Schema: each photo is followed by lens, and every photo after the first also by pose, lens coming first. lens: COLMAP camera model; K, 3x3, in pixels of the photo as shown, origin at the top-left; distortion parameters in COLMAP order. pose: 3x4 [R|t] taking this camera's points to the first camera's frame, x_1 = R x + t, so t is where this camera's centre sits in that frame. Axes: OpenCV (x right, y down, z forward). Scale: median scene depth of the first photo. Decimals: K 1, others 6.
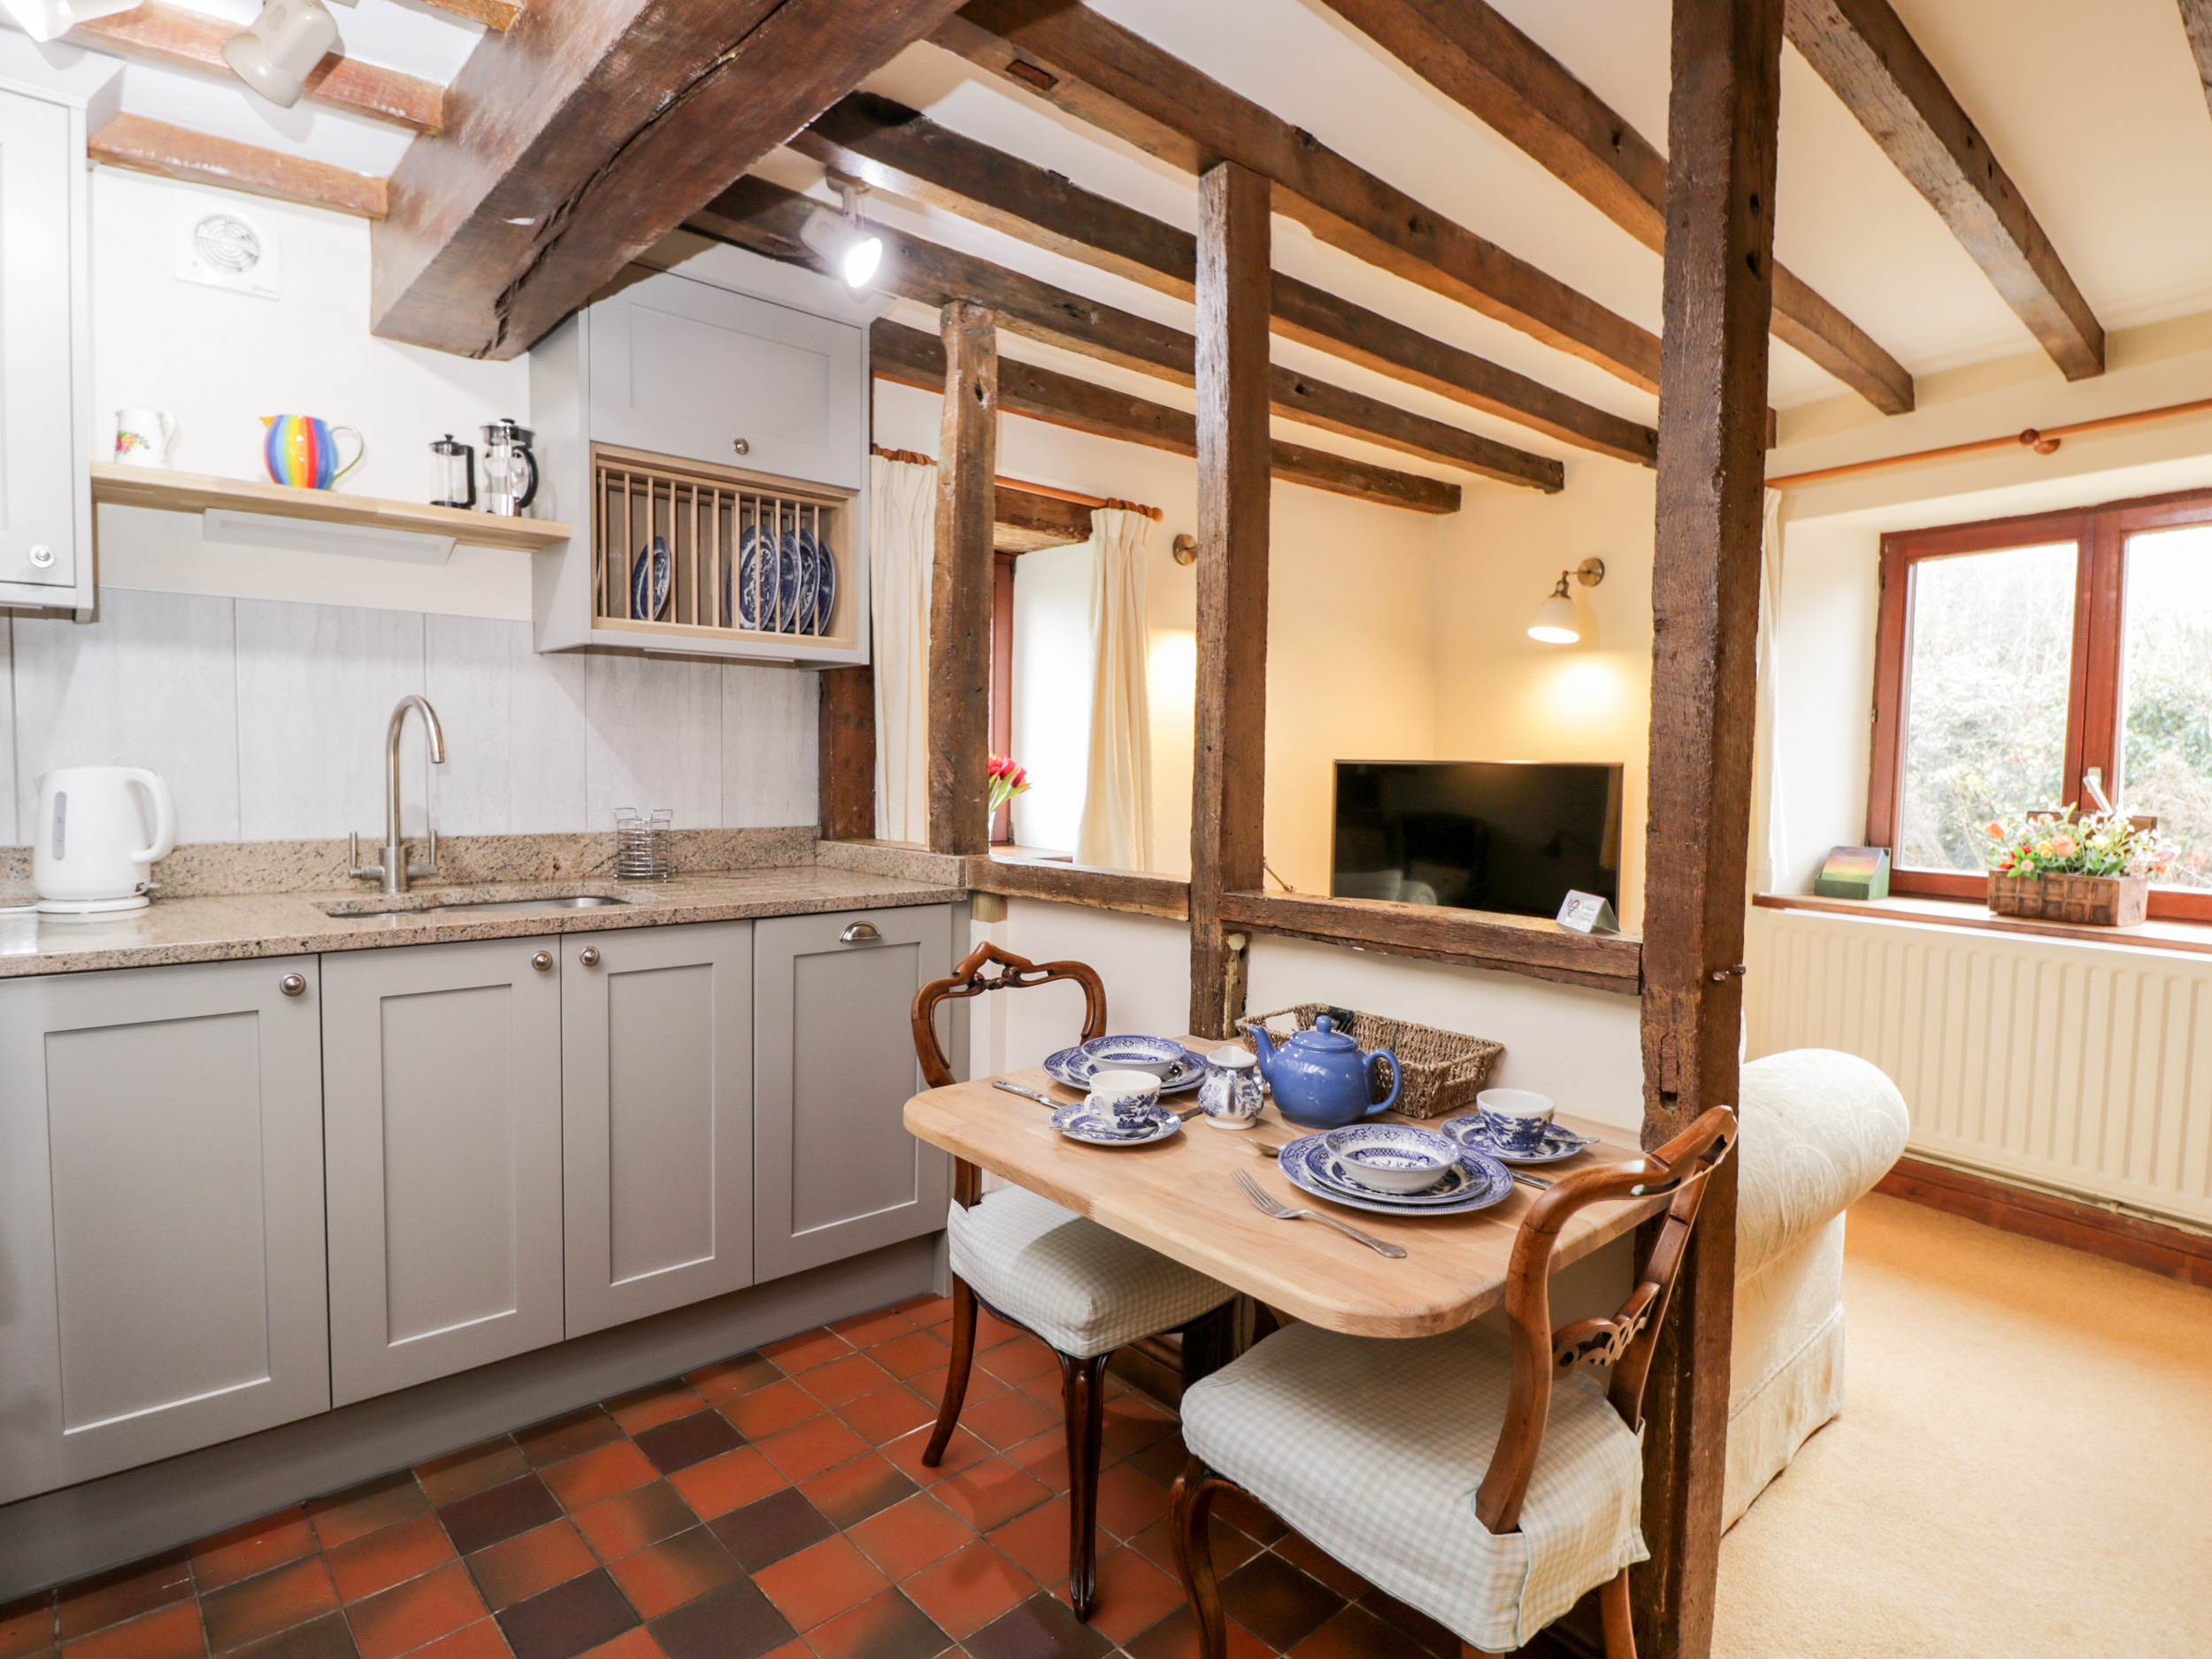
lens RADIAL K [[1159.6, 0, 1097.6], [0, 1159.6, 841.0], [0, 0, 1]] dist [0.000675, -0.012742]
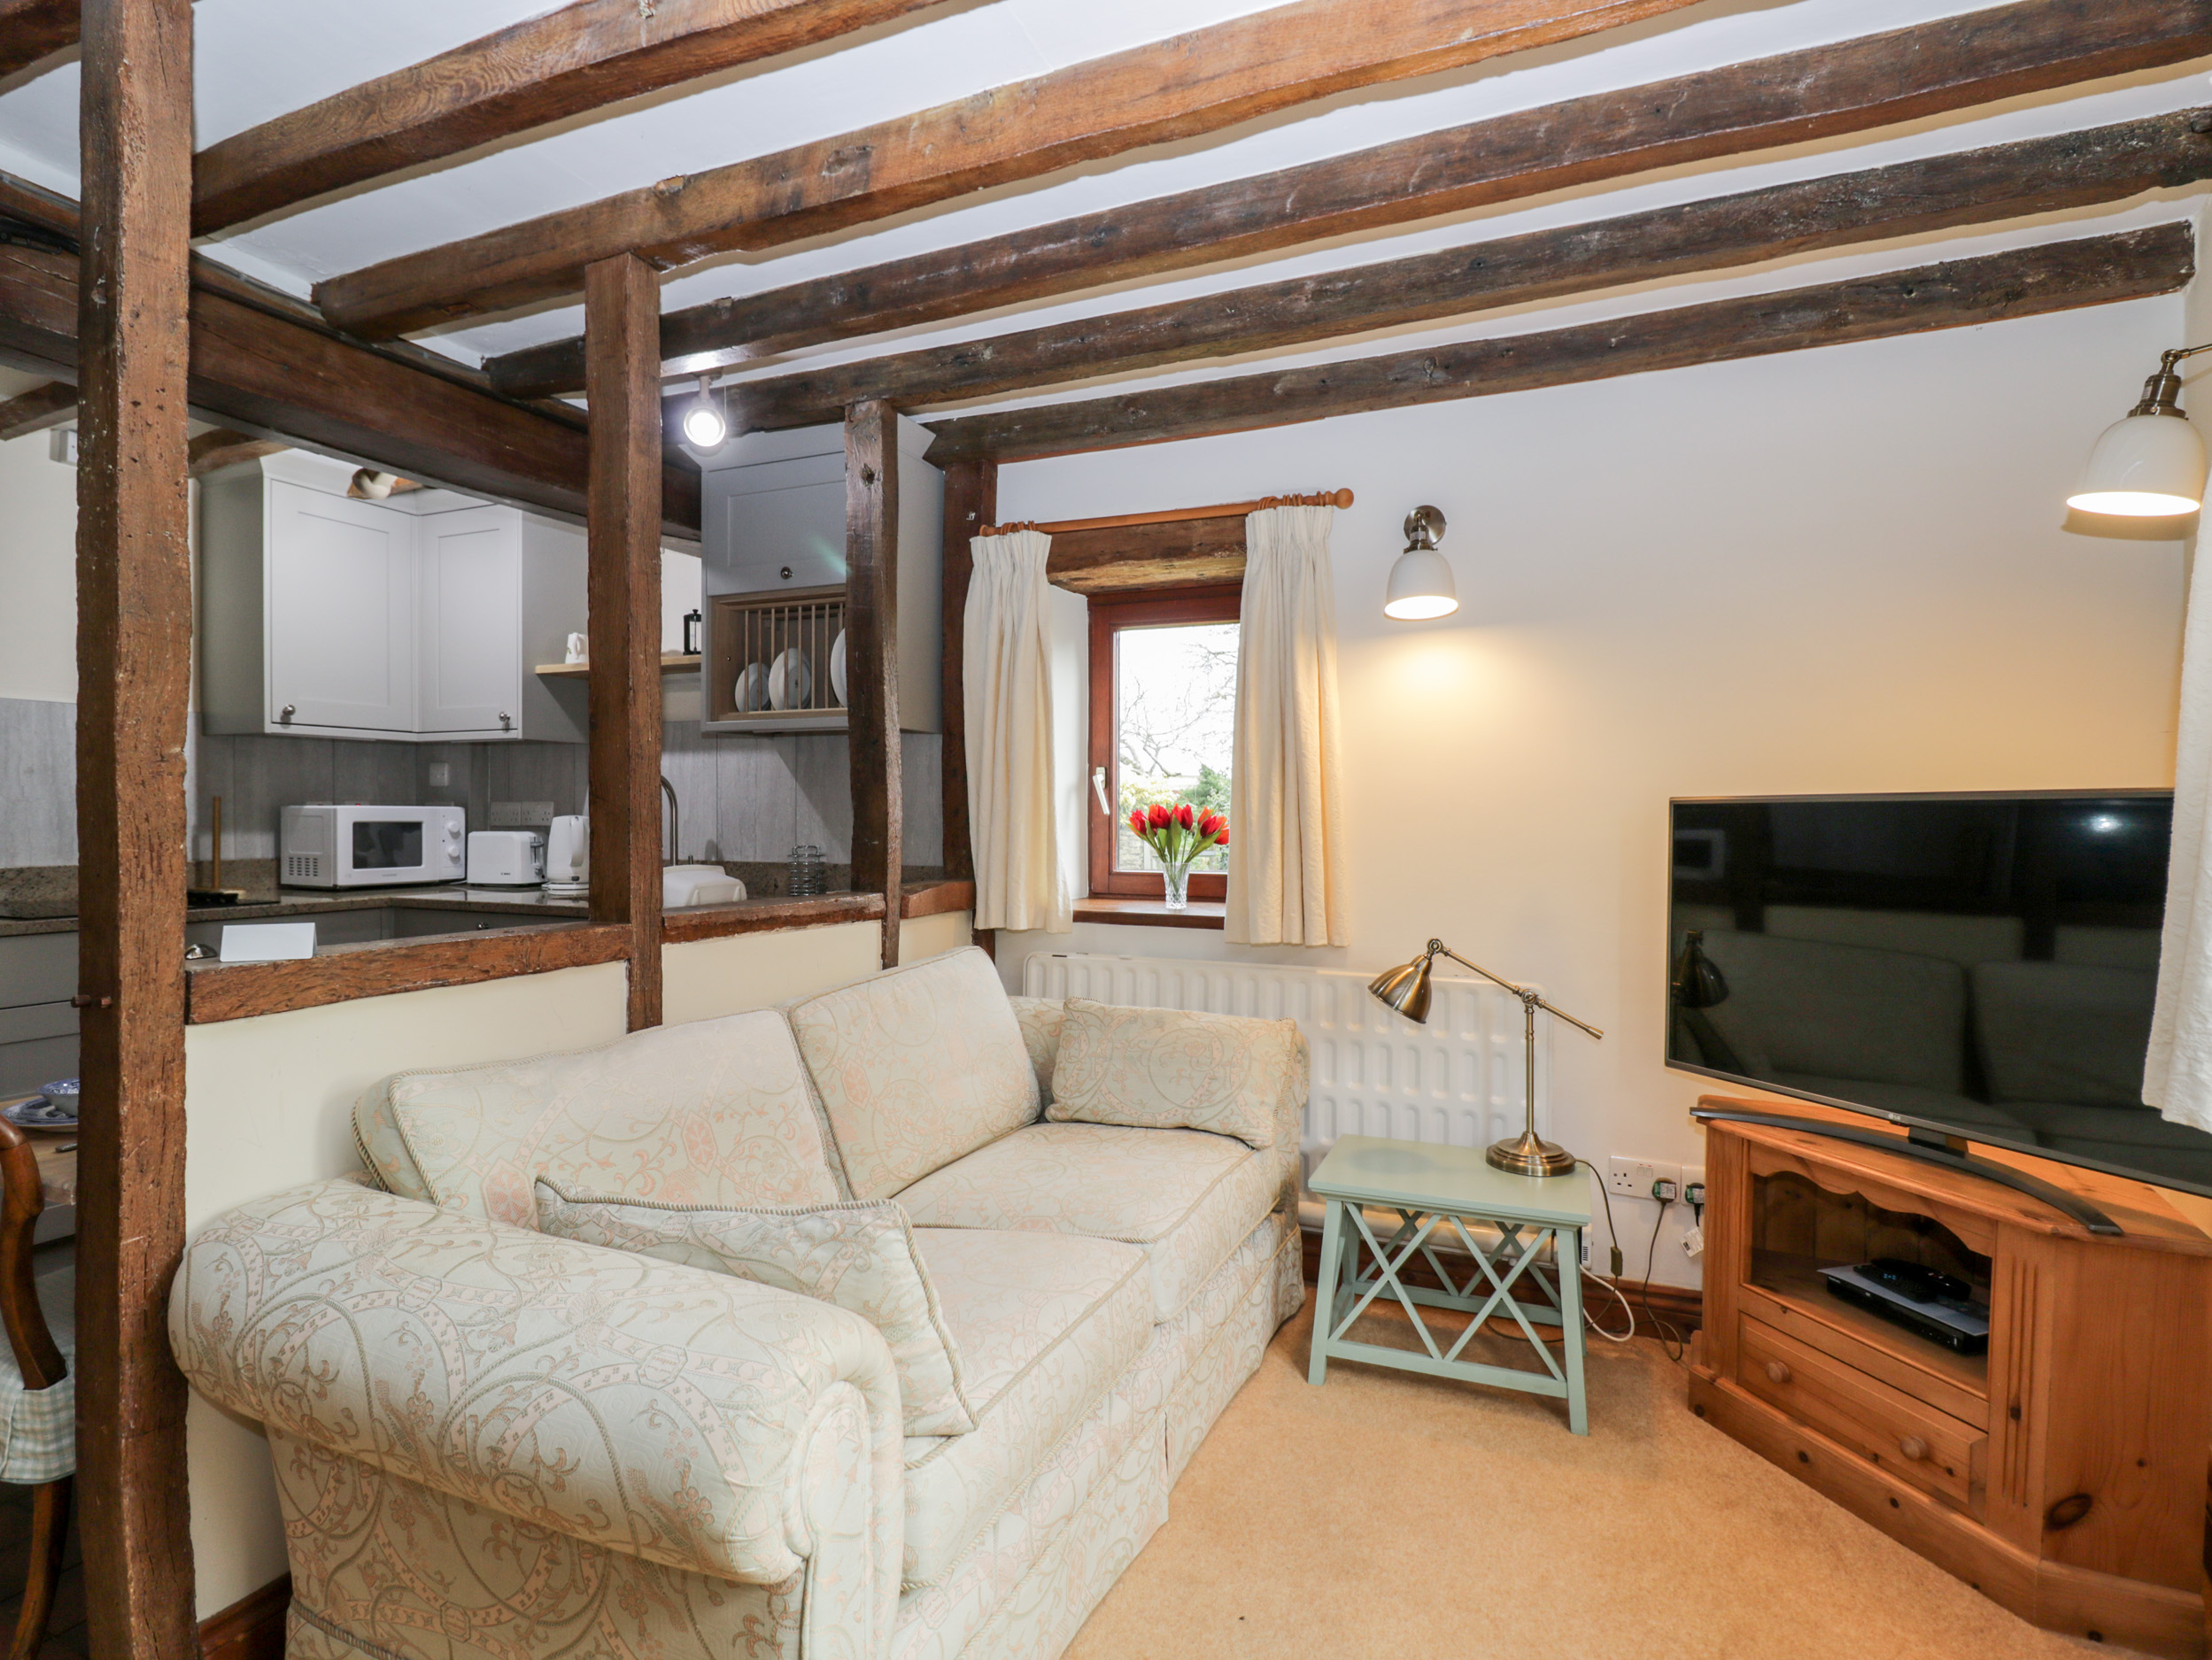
lens RADIAL K [[1159.5, 0, 1101.5], [0, 1159.5, 832.1], [0, 0, 1]] dist [0.000675, -0.012742]
pose [[0.421776, 0.001613, -0.906699, 1.337878], [-0.059274, 0.997908, -0.025798, -0.040924], [0.904761, 0.064625, 0.420989, 1.008047]]
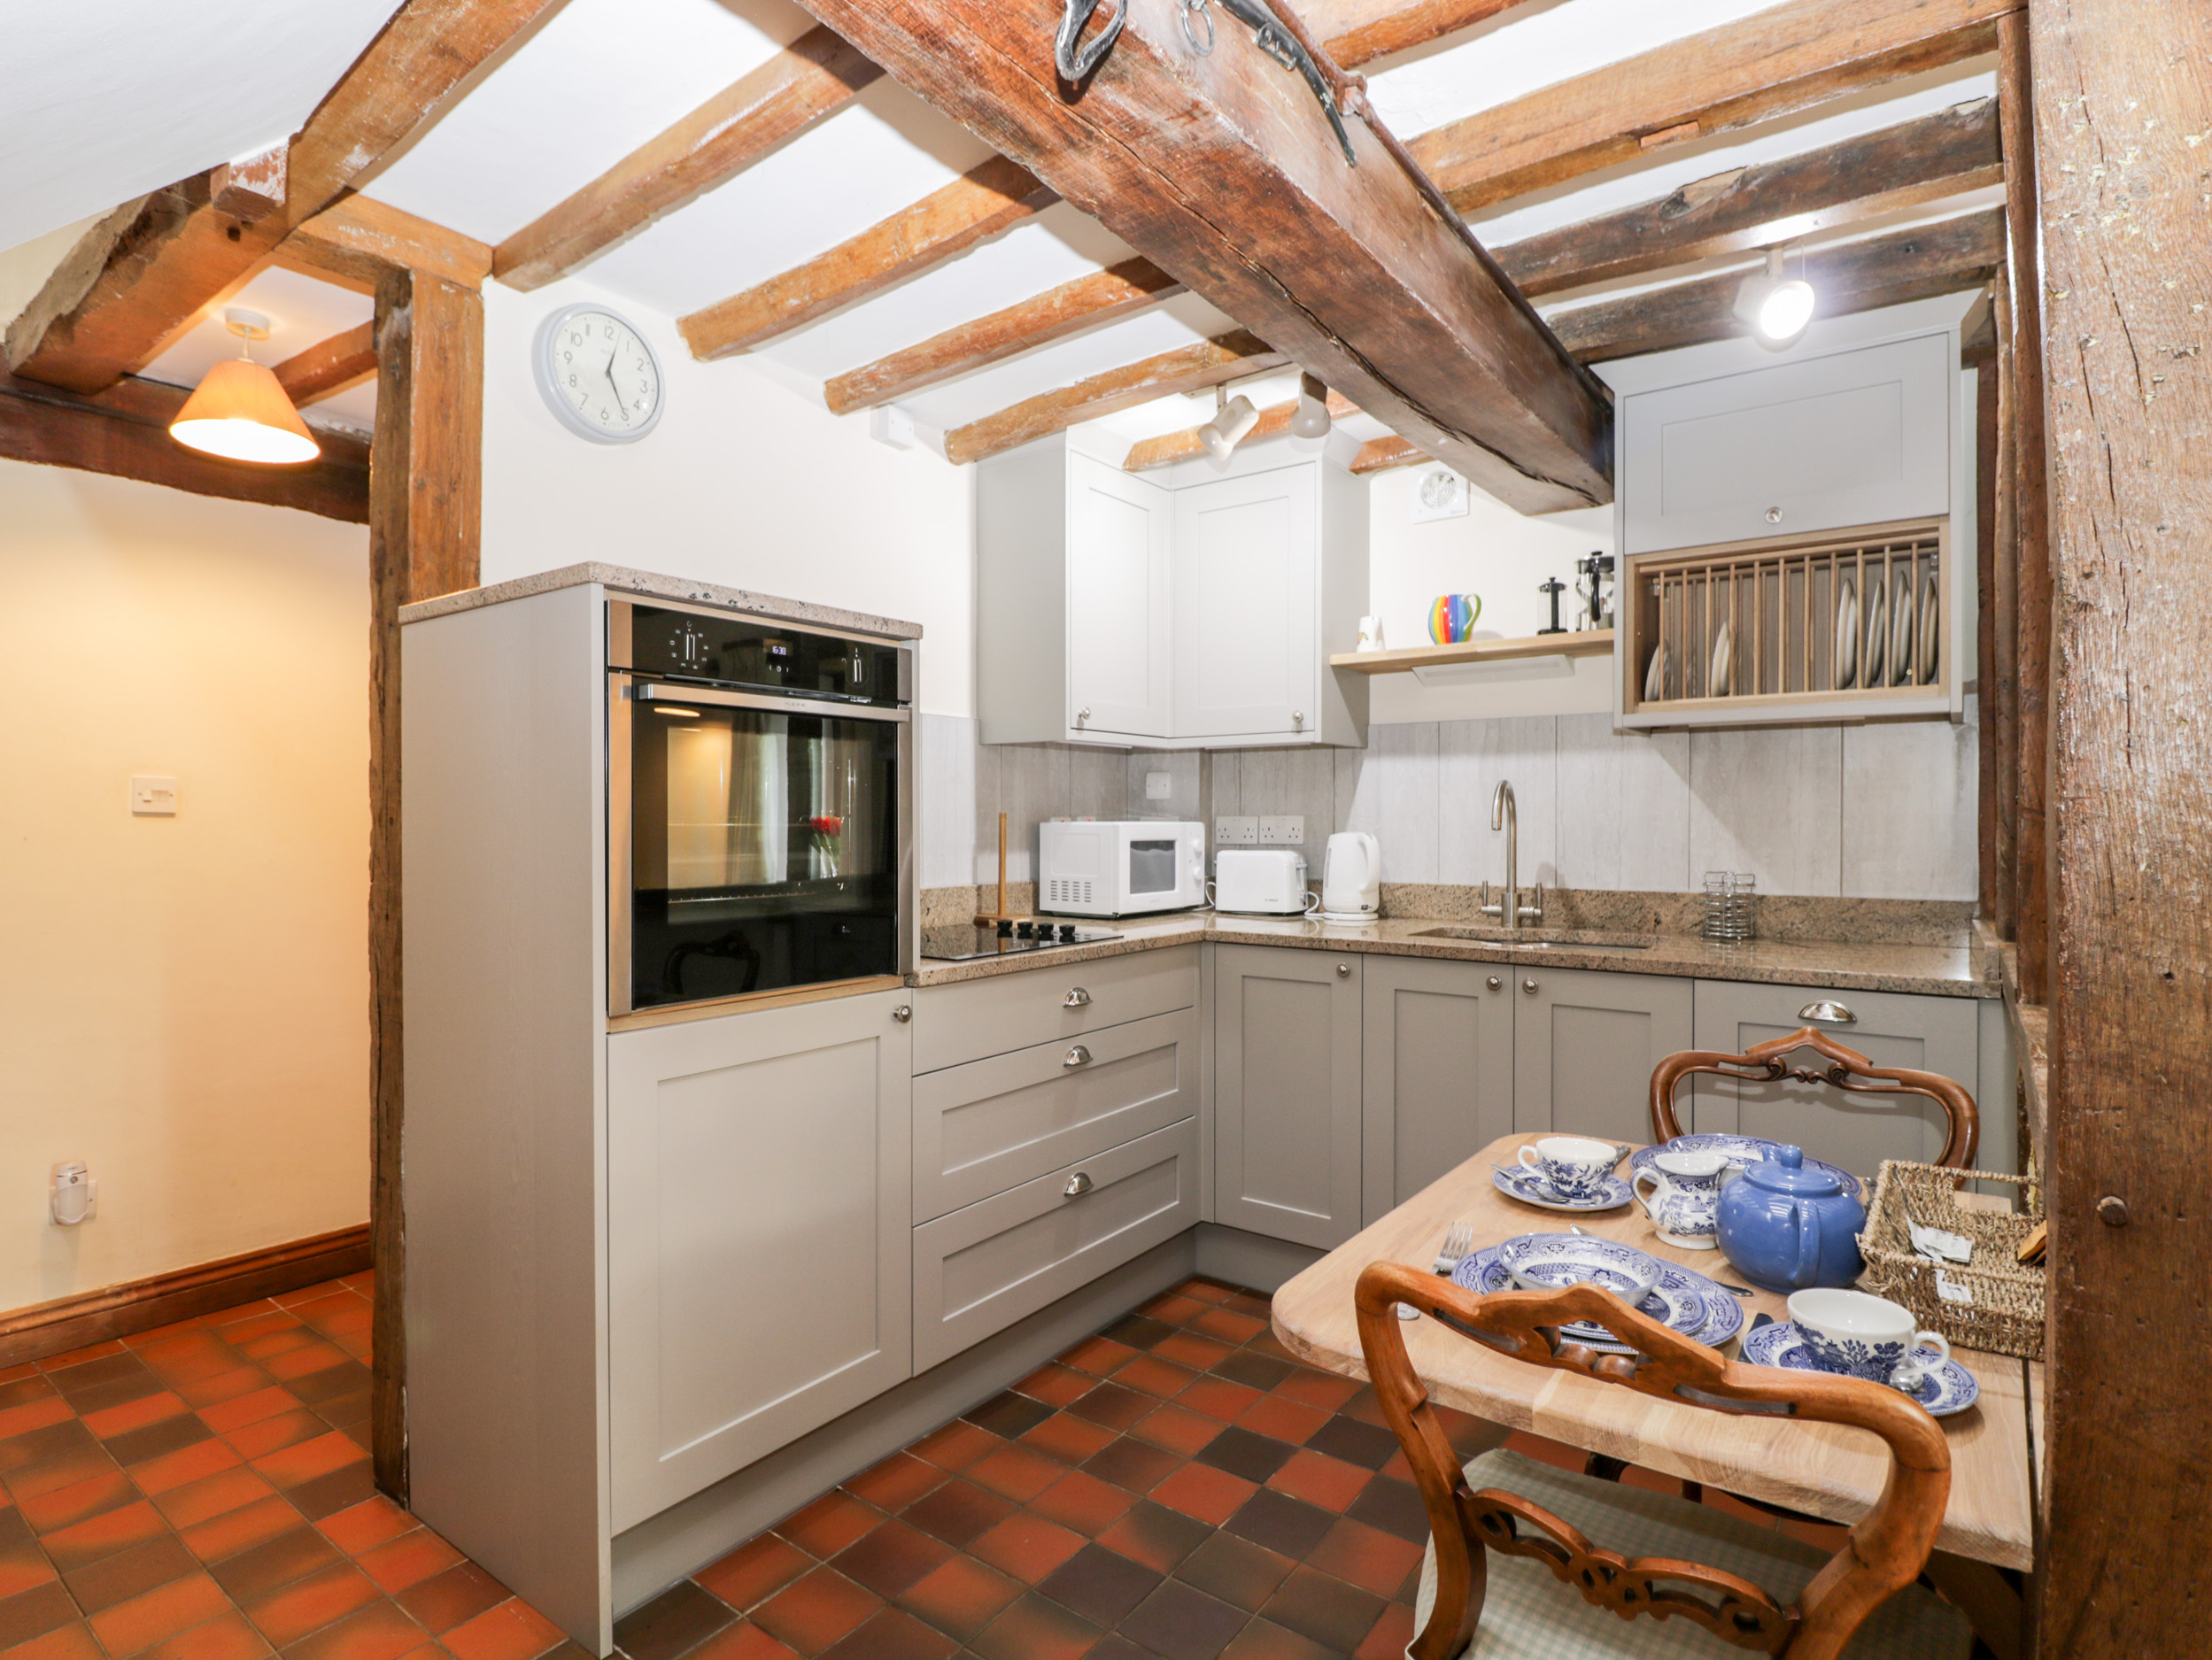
lens RADIAL K [[1159.5, 0, 1089.3], [0, 1159.5, 831.1], [0, 0, 1]] dist [0.000675, -0.012742]
pose [[0.195122, -0.006680, -0.980756, 0.715674], [-0.064050, 0.997755, -0.019538, -0.010618], [0.978685, 0.066630, 0.194257, 0.306804]]
